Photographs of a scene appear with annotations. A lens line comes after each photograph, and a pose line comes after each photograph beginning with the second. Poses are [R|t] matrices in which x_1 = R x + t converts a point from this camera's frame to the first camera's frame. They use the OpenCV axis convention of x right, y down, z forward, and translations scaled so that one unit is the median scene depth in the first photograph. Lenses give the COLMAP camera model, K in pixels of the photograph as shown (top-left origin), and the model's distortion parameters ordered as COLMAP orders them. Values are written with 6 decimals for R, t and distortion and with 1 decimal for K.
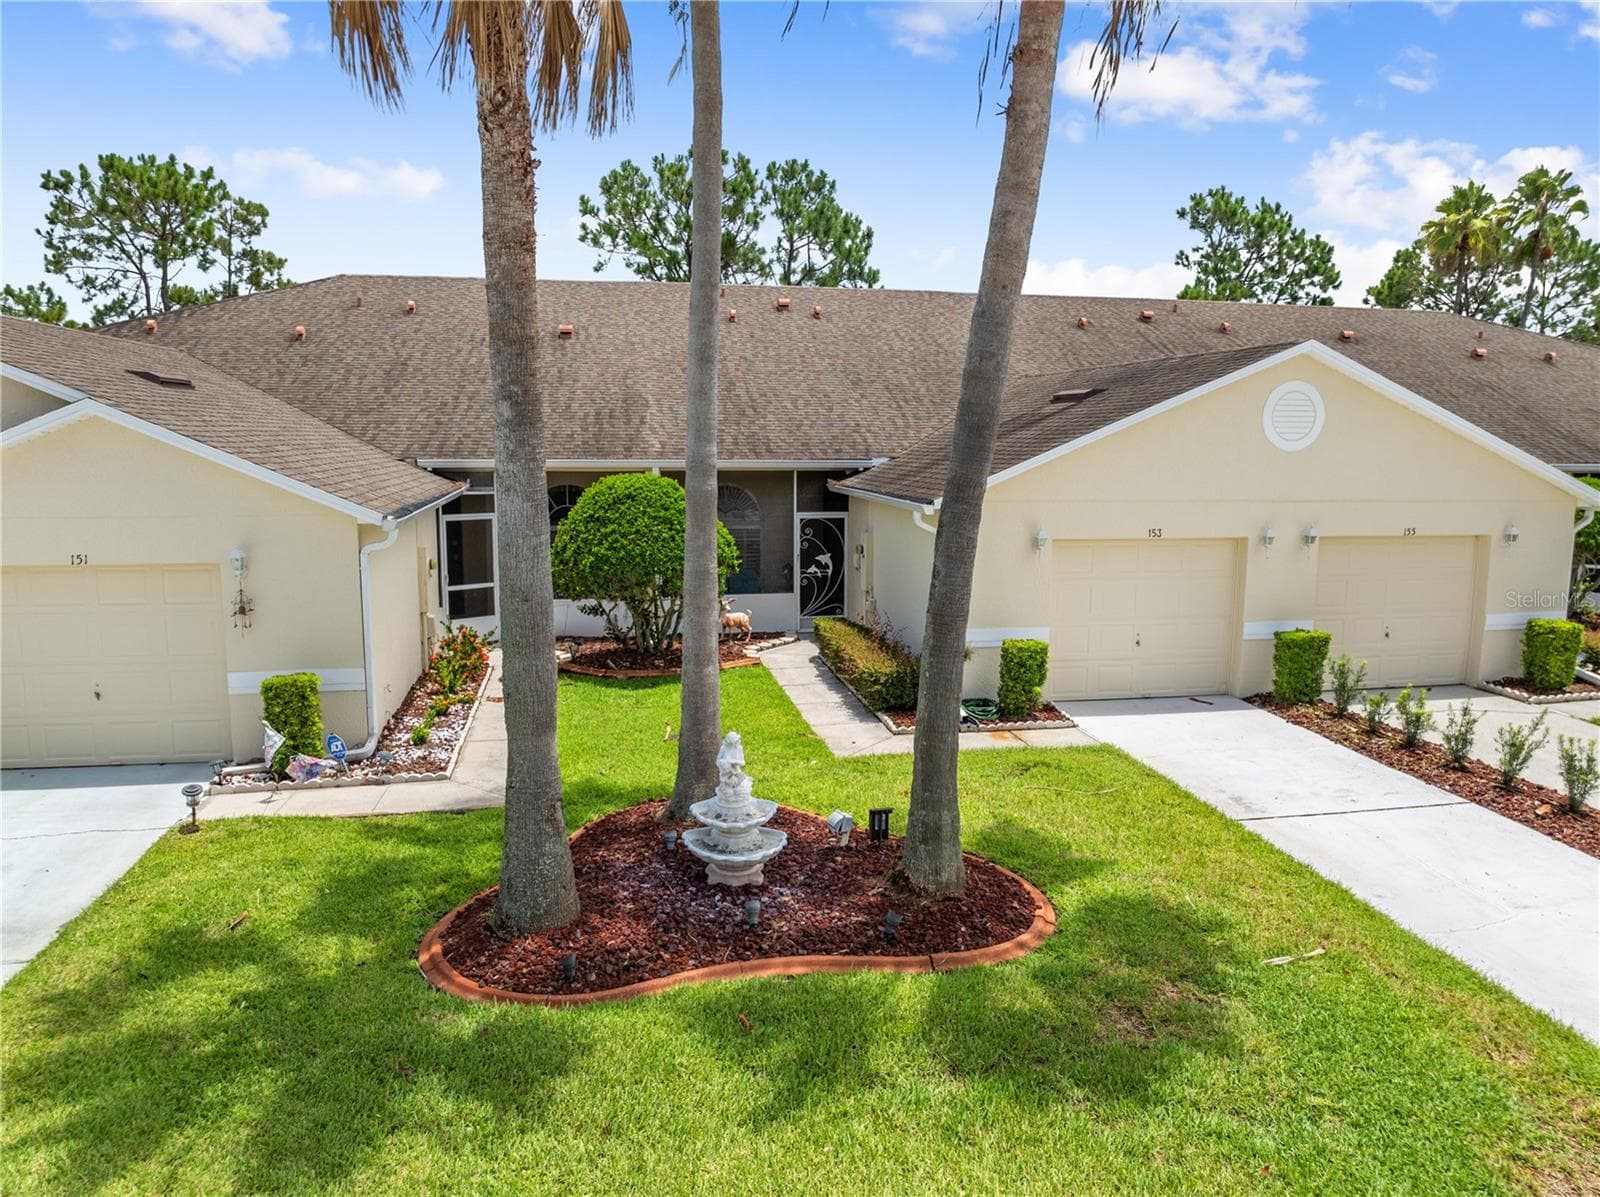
lens RADIAL K [[1155.1, 0, 800.0], [0, 1155.1, 598.5], [0, 0, 1]] dist [-0.053914, 0.053926]
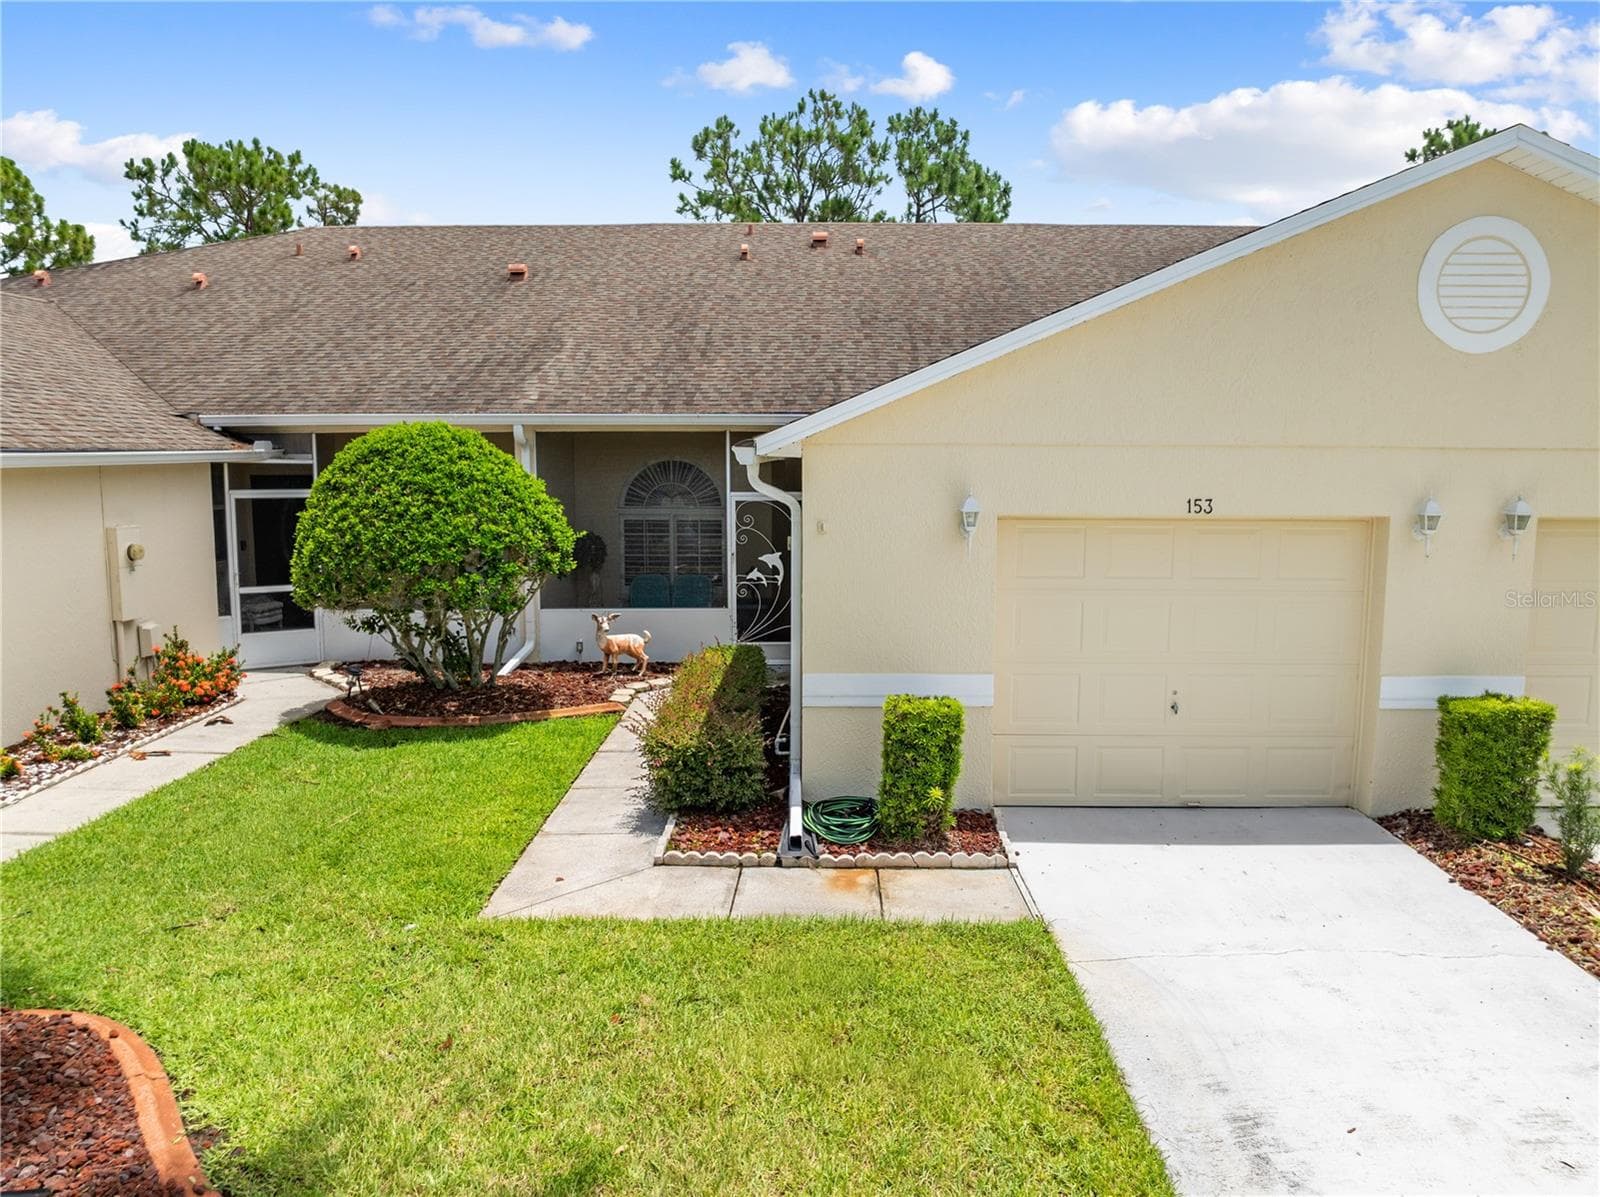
lens RADIAL K [[1150.8, 0, 800.0], [0, 1150.8, 598.5], [0, 0, 1]] dist [-0.061511, 0.049773]
pose [[0.980307, 0.020272, -0.196439, 0.179145], [-0.023959, 0.999578, -0.016415, -0.000258], [0.196023, 0.020798, 0.980379, 0.340070]]
